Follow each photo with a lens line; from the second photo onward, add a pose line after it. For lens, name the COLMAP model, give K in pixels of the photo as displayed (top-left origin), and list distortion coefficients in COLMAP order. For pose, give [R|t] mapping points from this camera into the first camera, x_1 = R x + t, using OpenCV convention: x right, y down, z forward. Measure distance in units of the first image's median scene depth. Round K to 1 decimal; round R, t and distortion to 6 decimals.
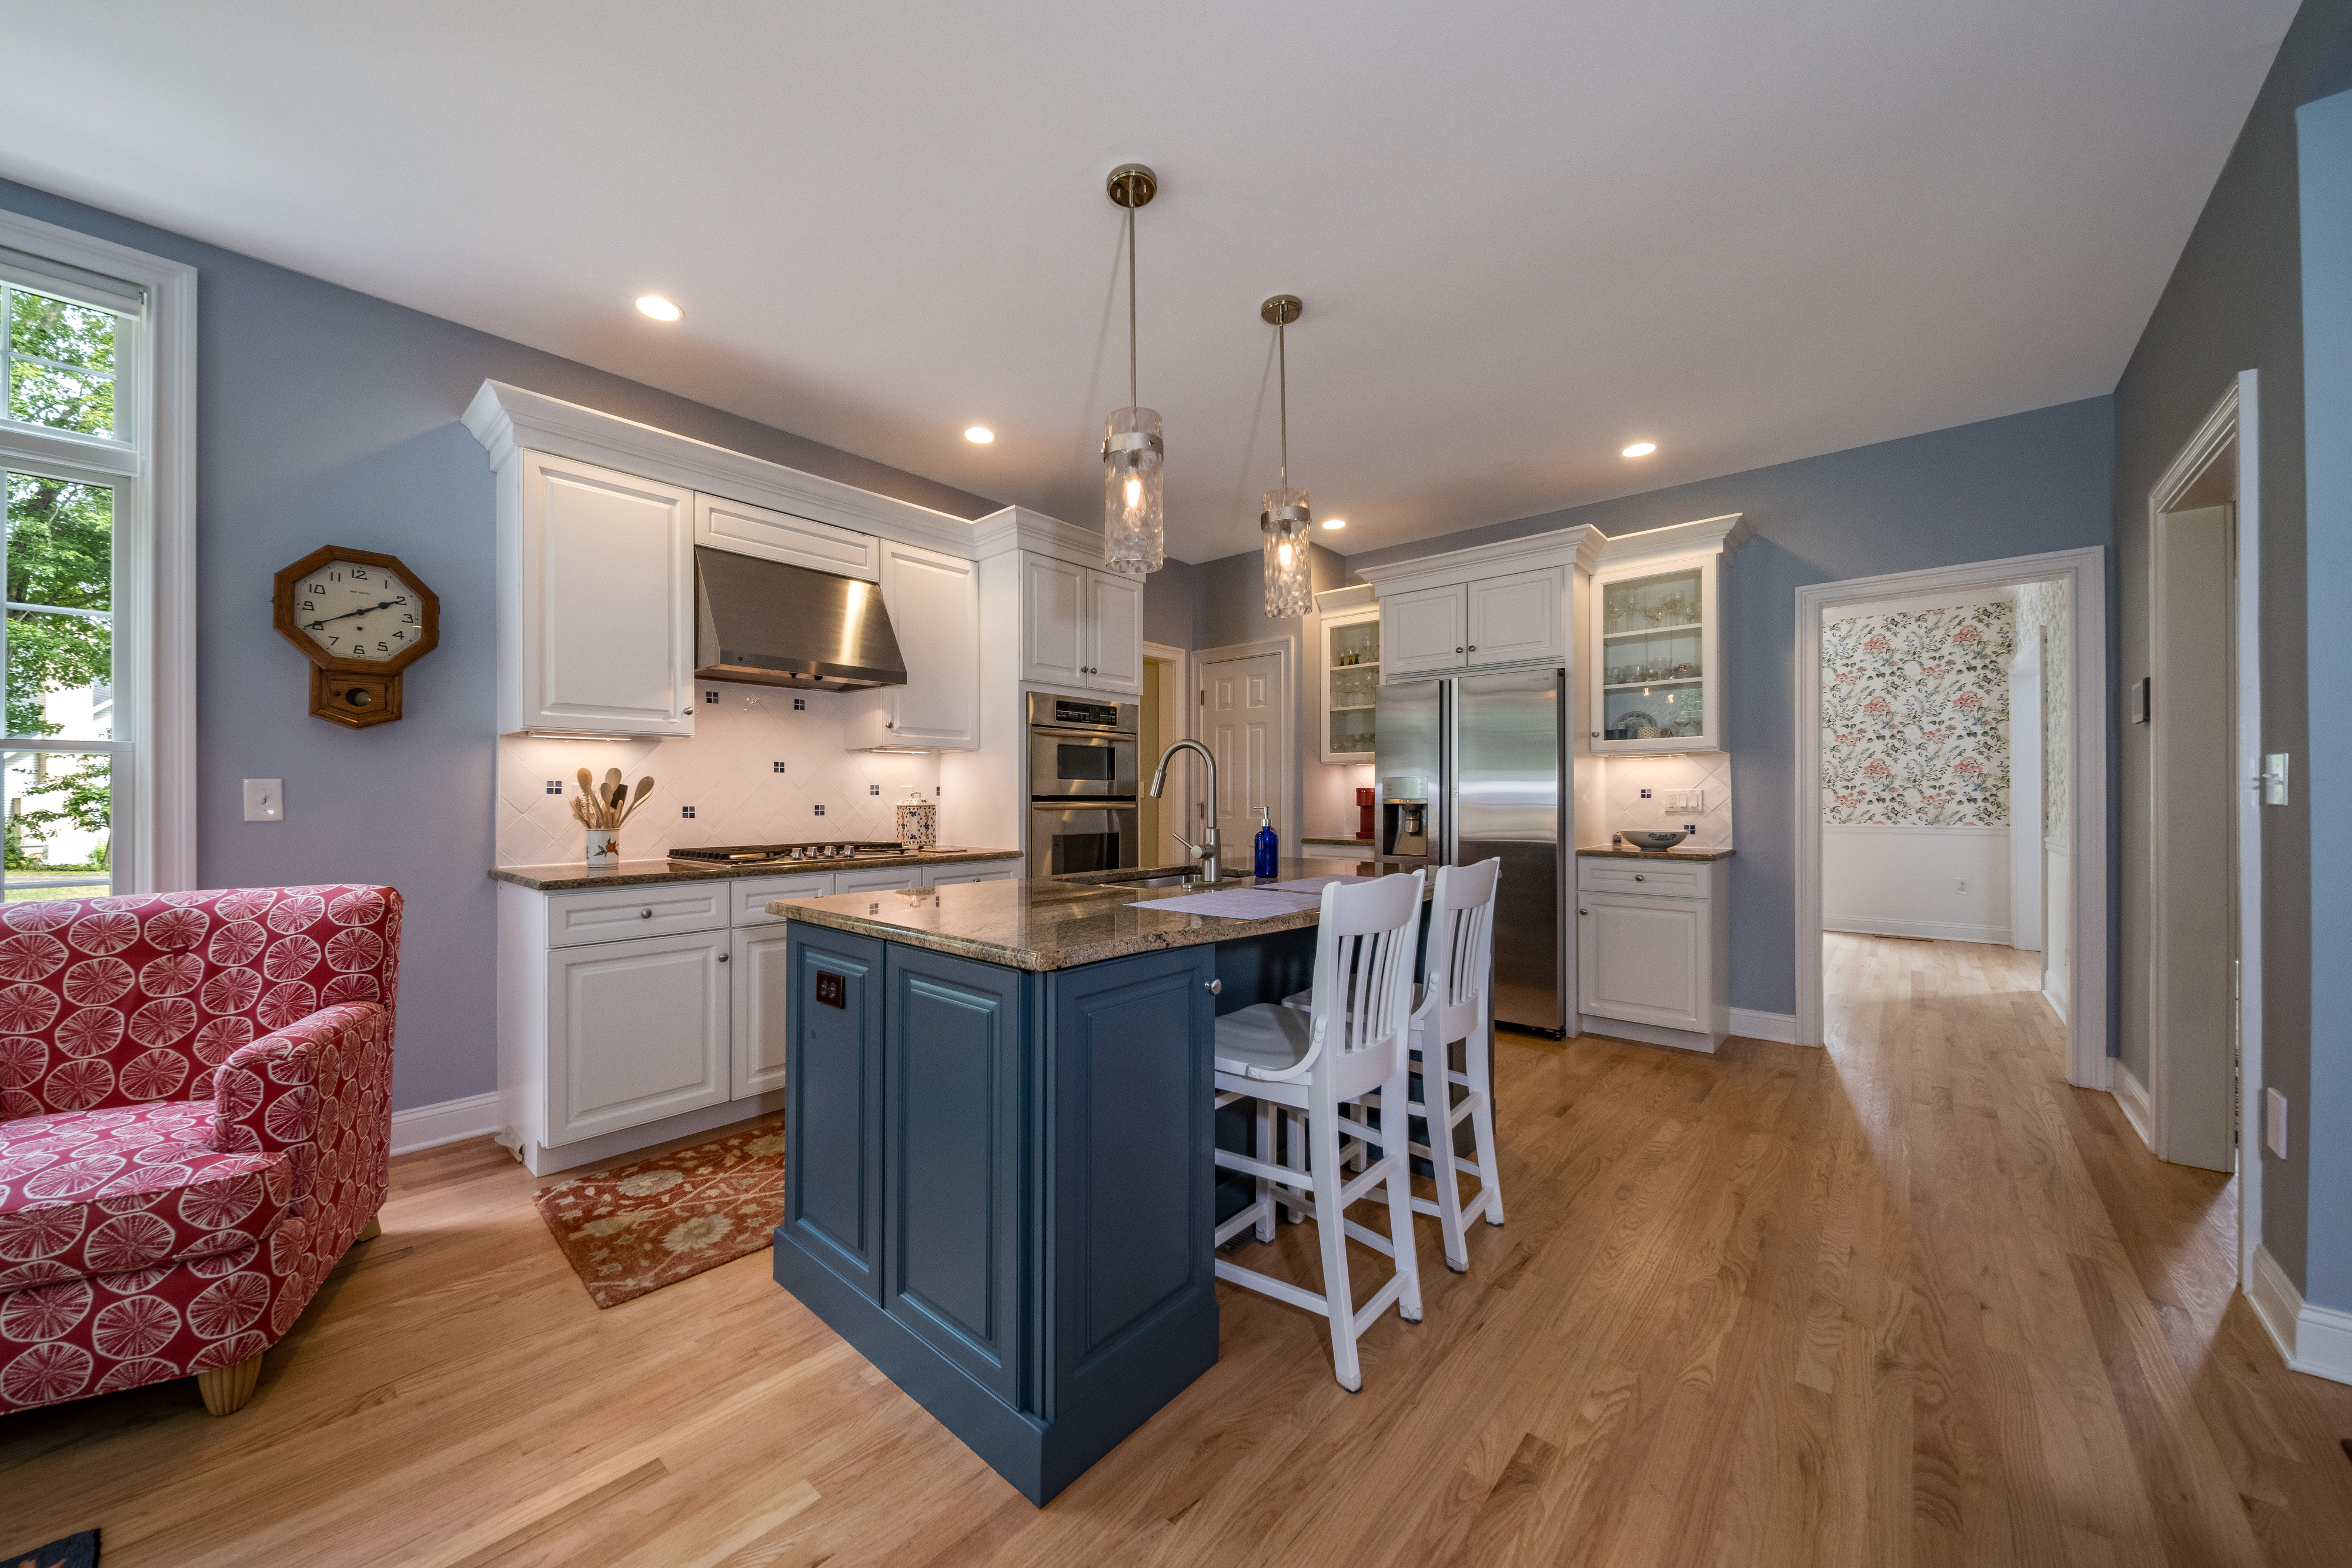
lens RADIAL K [[836.9, 0, 1114.9], [0, 836.9, 792.3], [0, 0, 1]] dist [0.002593, -0.000064]
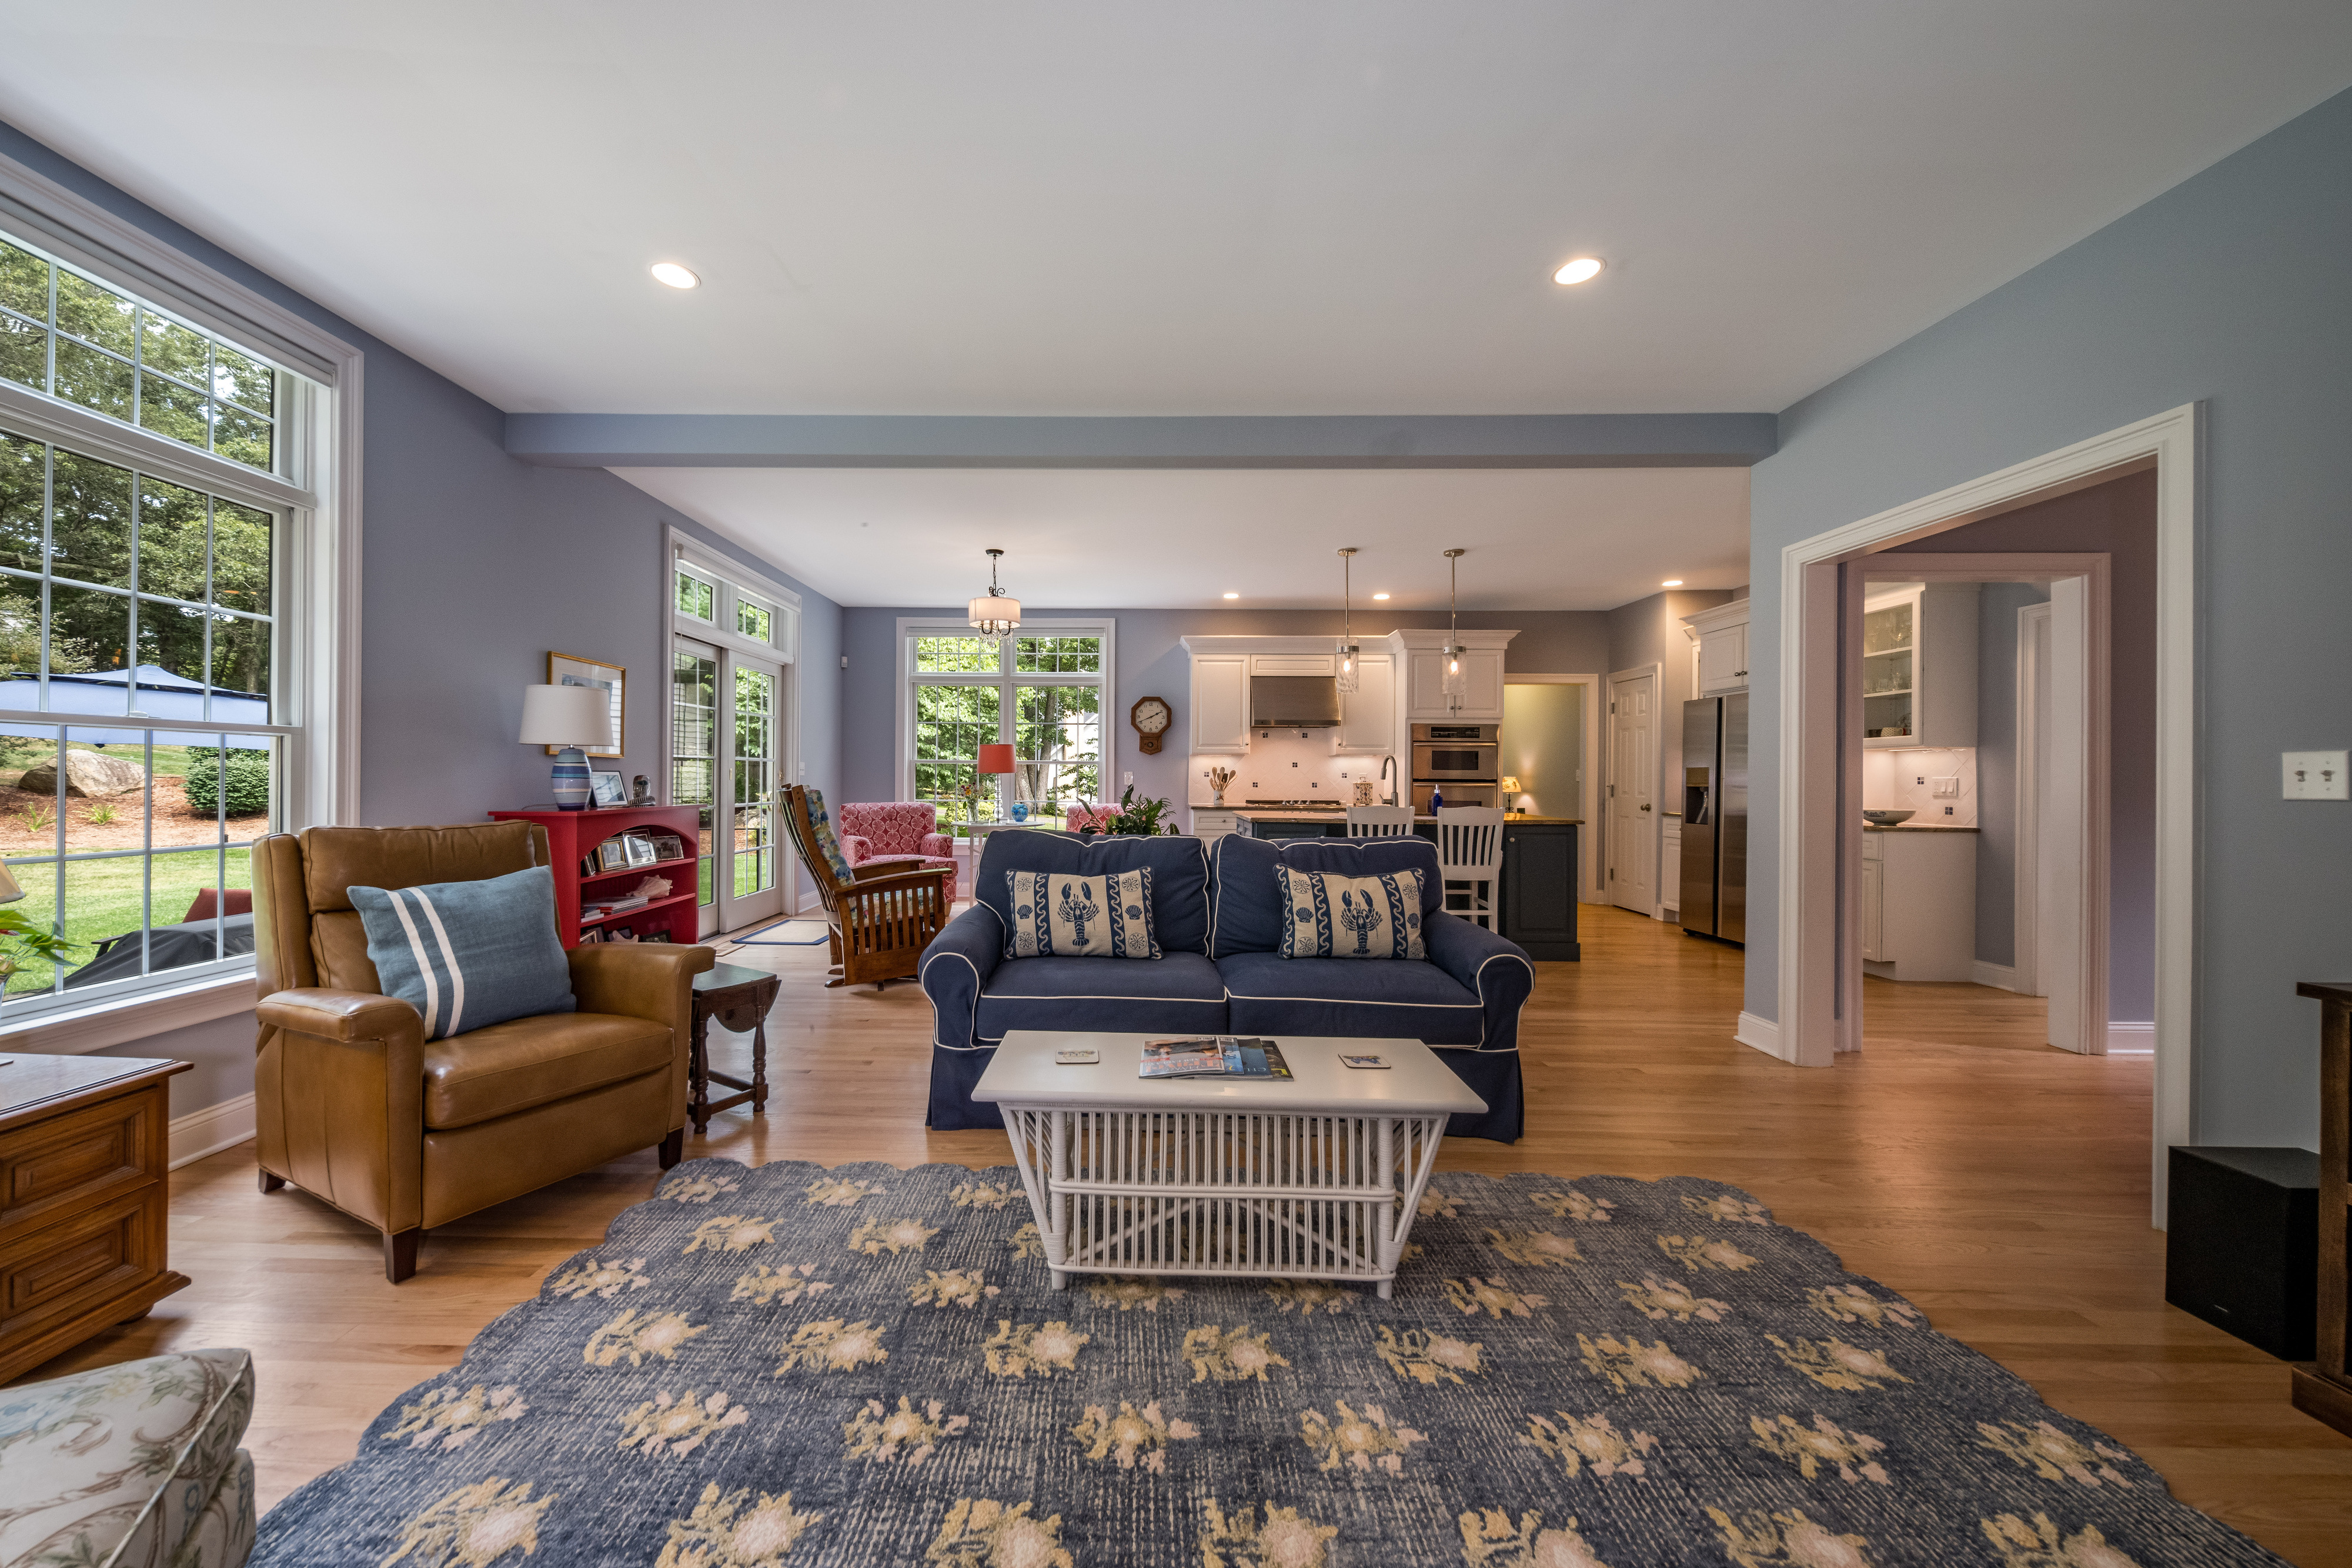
lens RADIAL K [[836.9, 0, 1114.9], [0, 836.9, 792.3], [0, 0, 1]] dist [0.002593, -0.000064]
pose [[0.665545, 0.018937, -0.746118, 1.100019], [-0.004092, 0.999756, 0.021724, -0.005079], [0.746347, -0.011405, 0.665460, -0.961412]]
